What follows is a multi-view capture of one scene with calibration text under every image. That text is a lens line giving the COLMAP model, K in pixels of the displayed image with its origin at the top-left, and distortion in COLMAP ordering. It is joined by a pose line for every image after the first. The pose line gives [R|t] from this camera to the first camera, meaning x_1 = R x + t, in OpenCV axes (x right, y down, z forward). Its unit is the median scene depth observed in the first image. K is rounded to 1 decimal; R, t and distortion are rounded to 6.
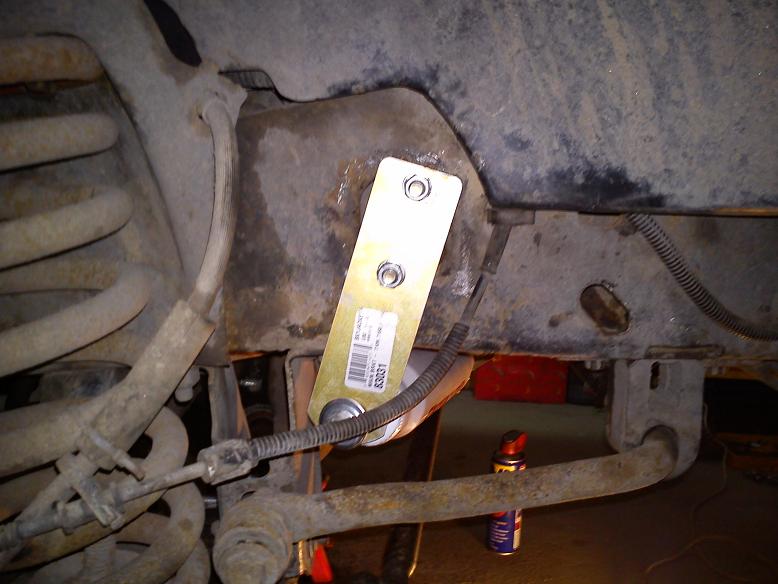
lens RADIAL K [[782.2, 0, 389.0], [0, 782.2, 292.0], [0, 0, 1]] dist [-0.099993, 0.159106]
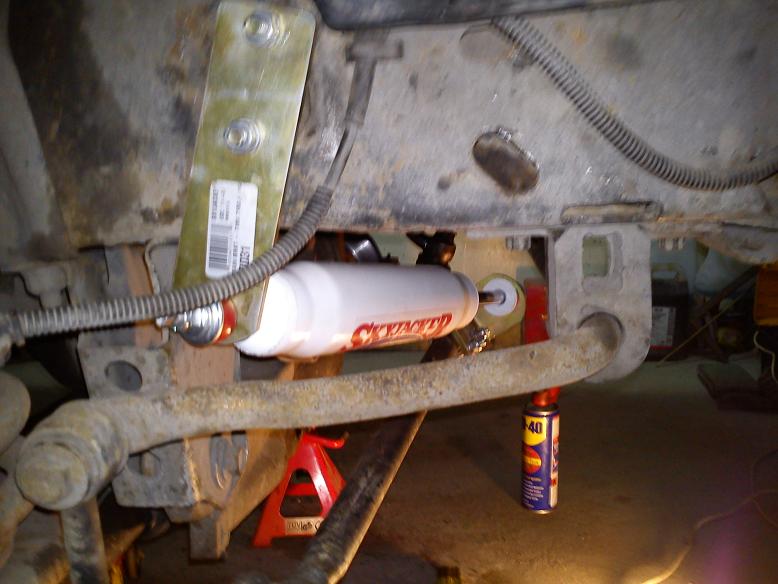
lens RADIAL K [[782.2, 0, 389.0], [0, 782.2, 292.0], [0, 0, 1]] dist [-0.099993, 0.159106]
pose [[0.993357, -0.047072, -0.105002, 0.235943], [0.049607, 0.998534, 0.021659, 0.132100], [0.103828, -0.026724, 0.994236, 0.172933]]
